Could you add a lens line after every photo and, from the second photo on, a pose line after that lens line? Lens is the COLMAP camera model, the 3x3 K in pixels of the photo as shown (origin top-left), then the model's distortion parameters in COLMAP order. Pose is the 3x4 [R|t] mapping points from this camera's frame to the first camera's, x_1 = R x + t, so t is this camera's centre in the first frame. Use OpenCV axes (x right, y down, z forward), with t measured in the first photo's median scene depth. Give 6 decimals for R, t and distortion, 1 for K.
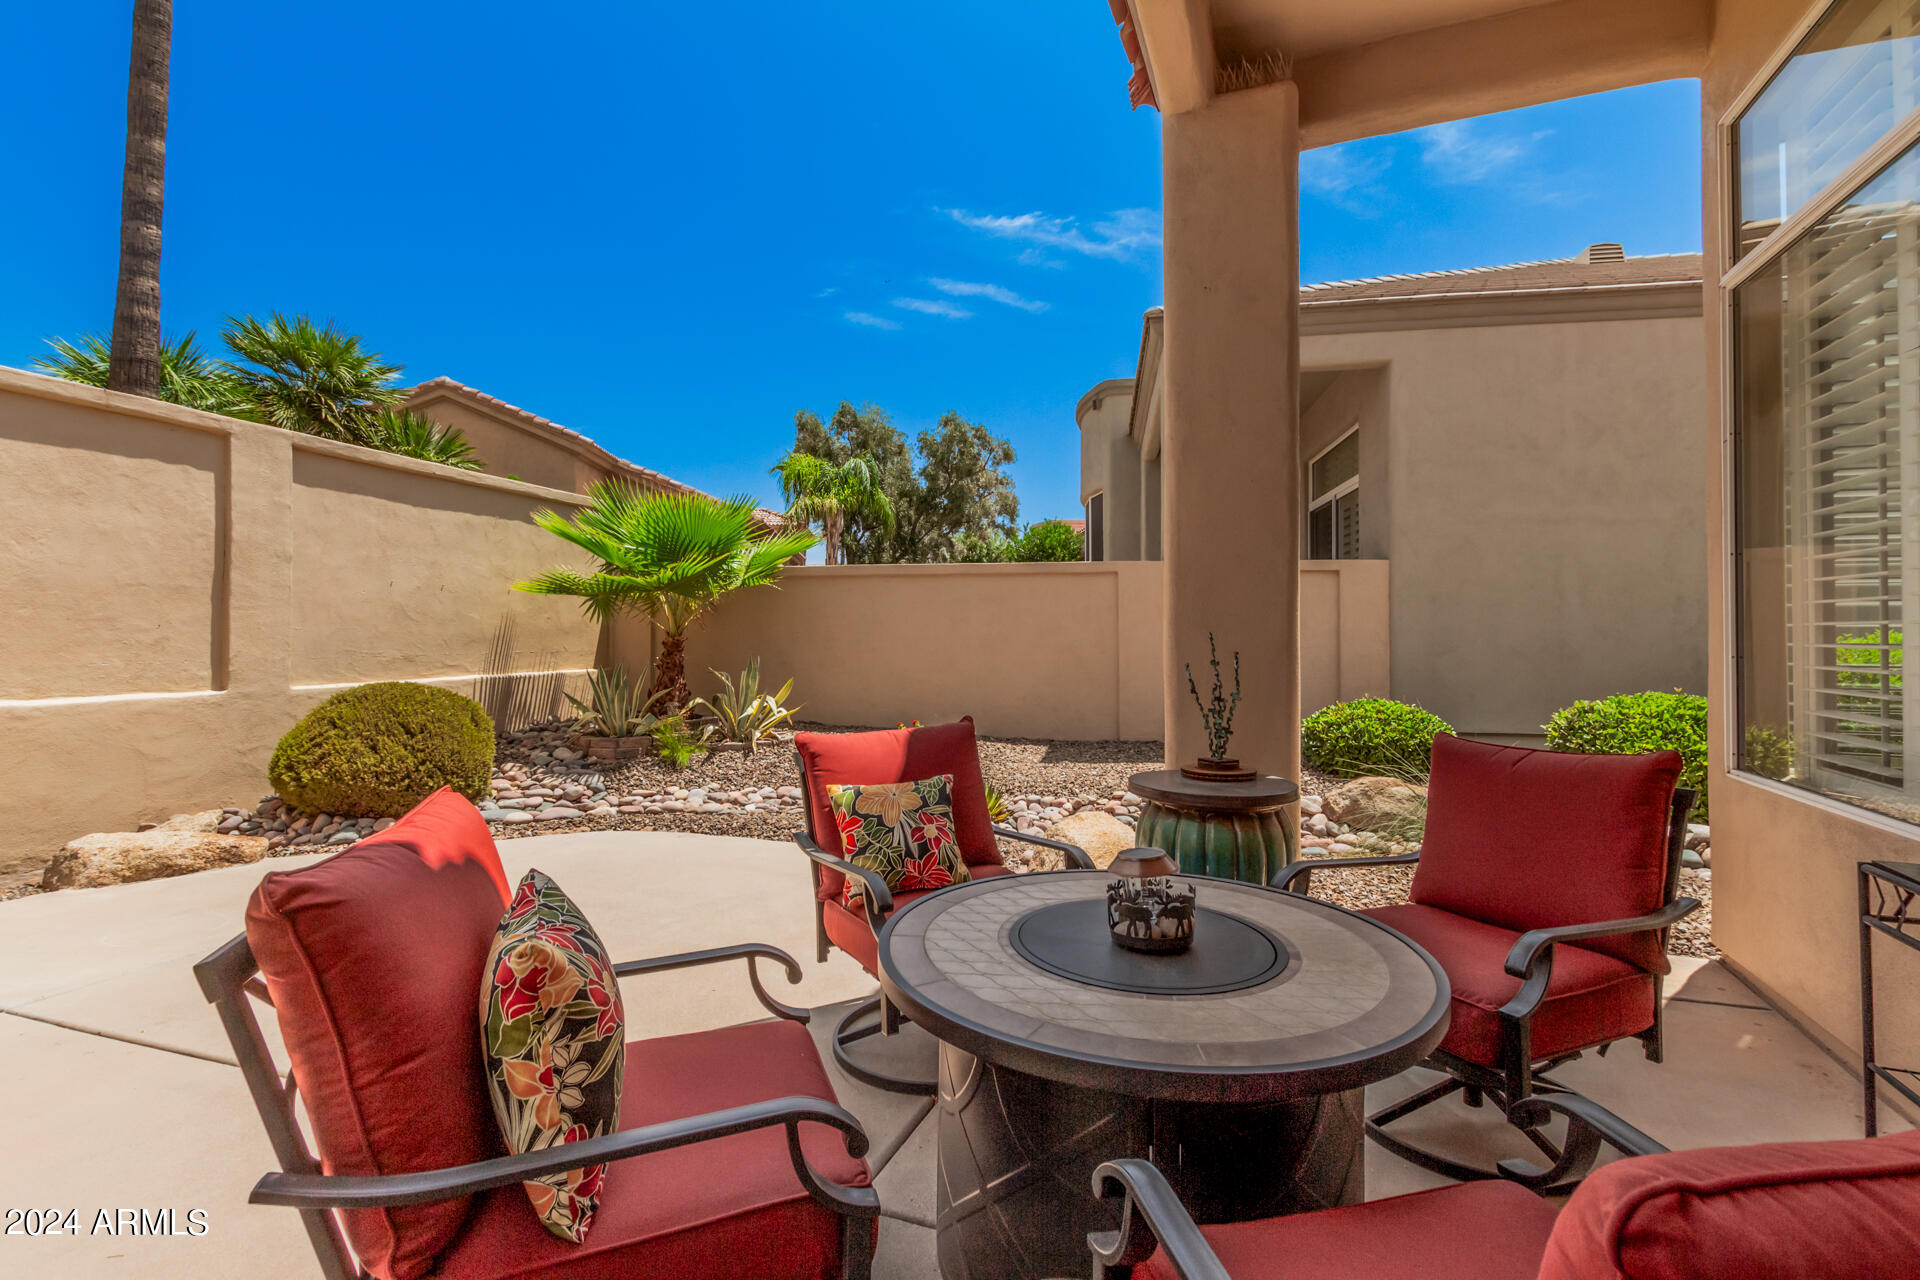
lens RADIAL K [[874.4, 0, 966.2], [0, 874.4, 630.3], [0, 0, 1]] dist [-0.005439, -0.001176]
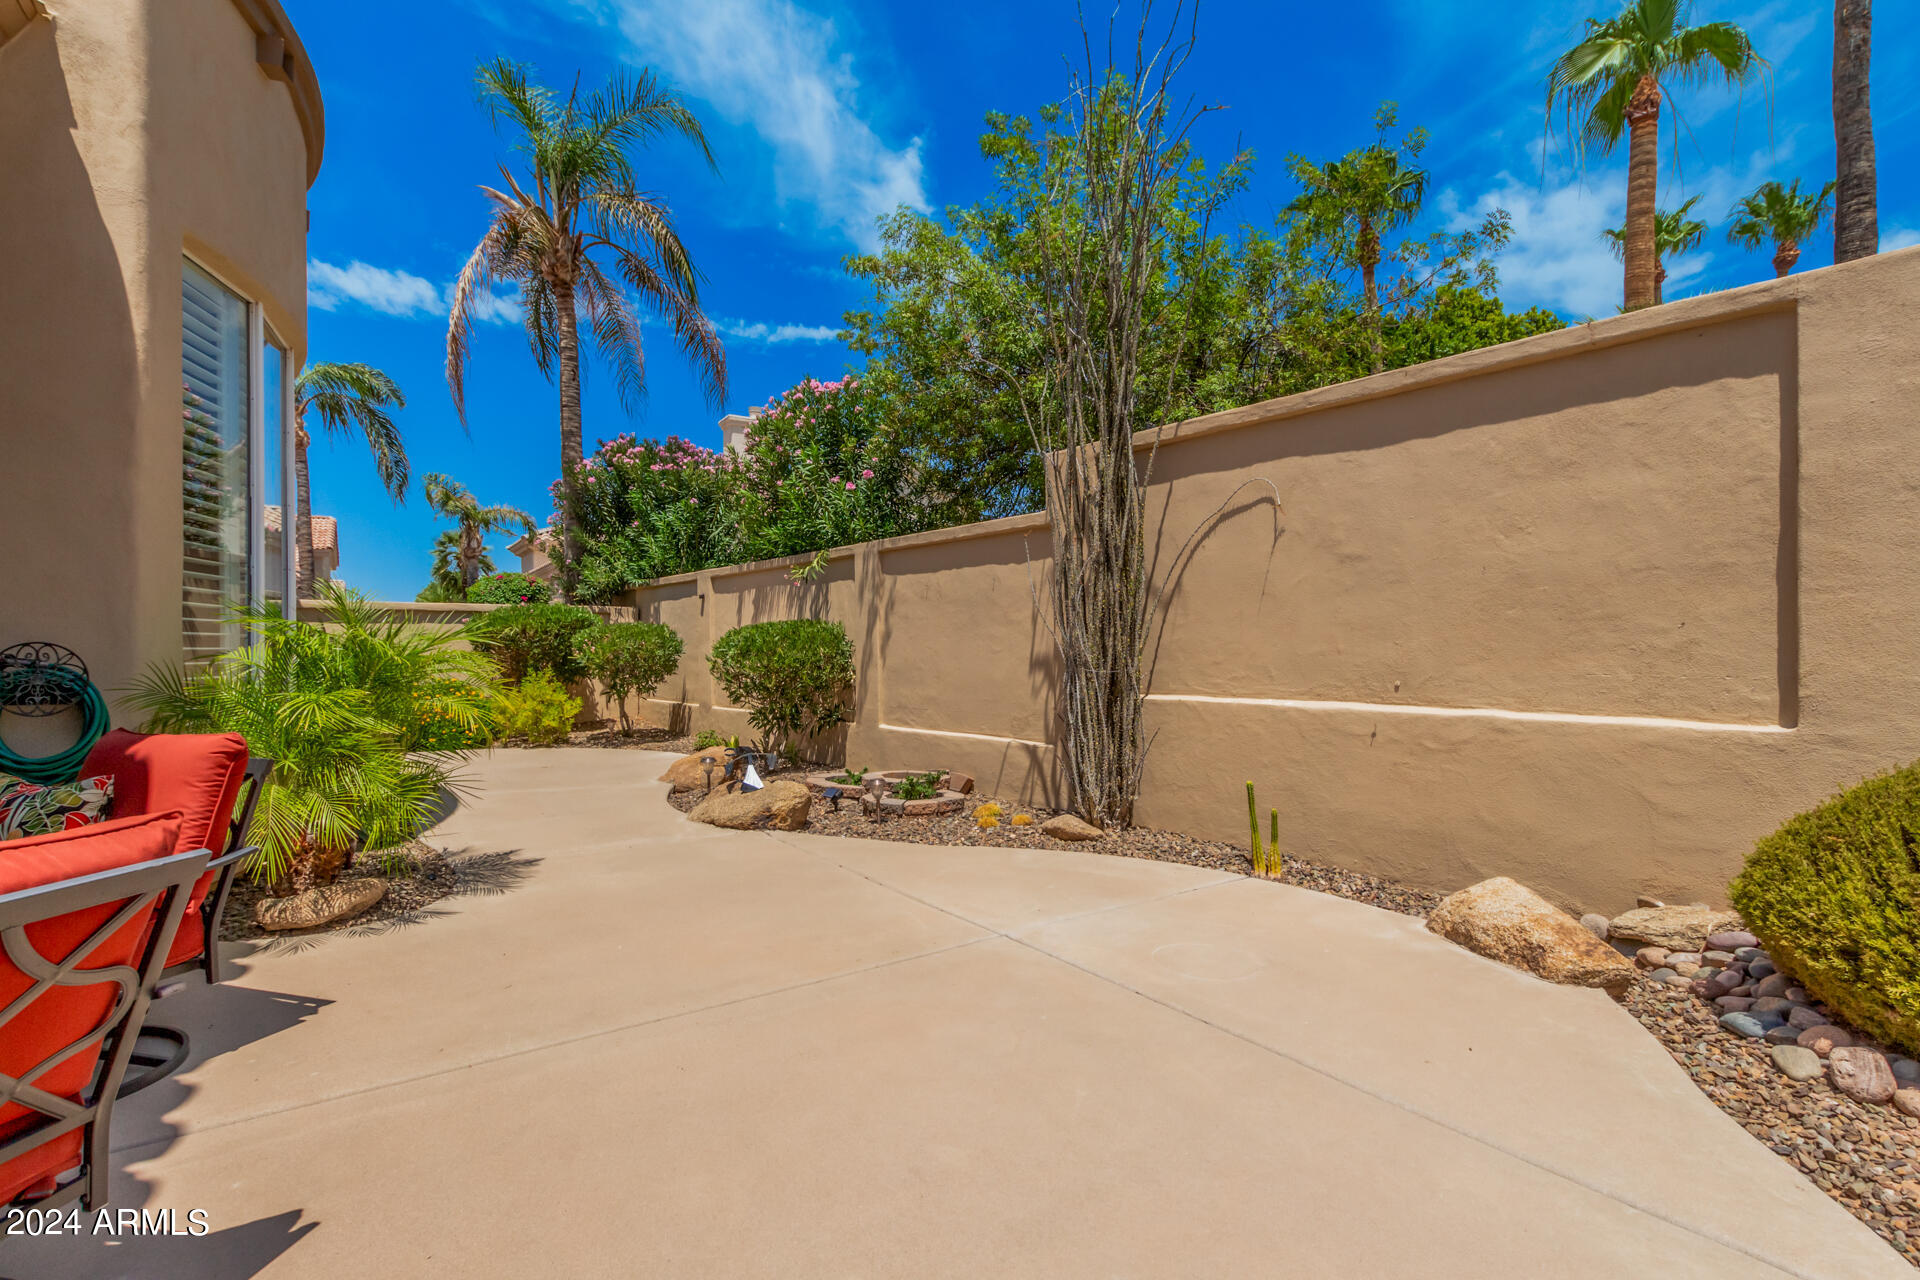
lens RADIAL K [[871.2, 0, 956.1], [0, 871.2, 650.1], [0, 0, 1]] dist [0.003831, -0.001119]
pose [[-0.576753, 0.003154, -0.816913, -0.019636], [0.004238, 0.999991, 0.000869, 0.012469], [0.816908, -0.002961, -0.576761, 0.930144]]
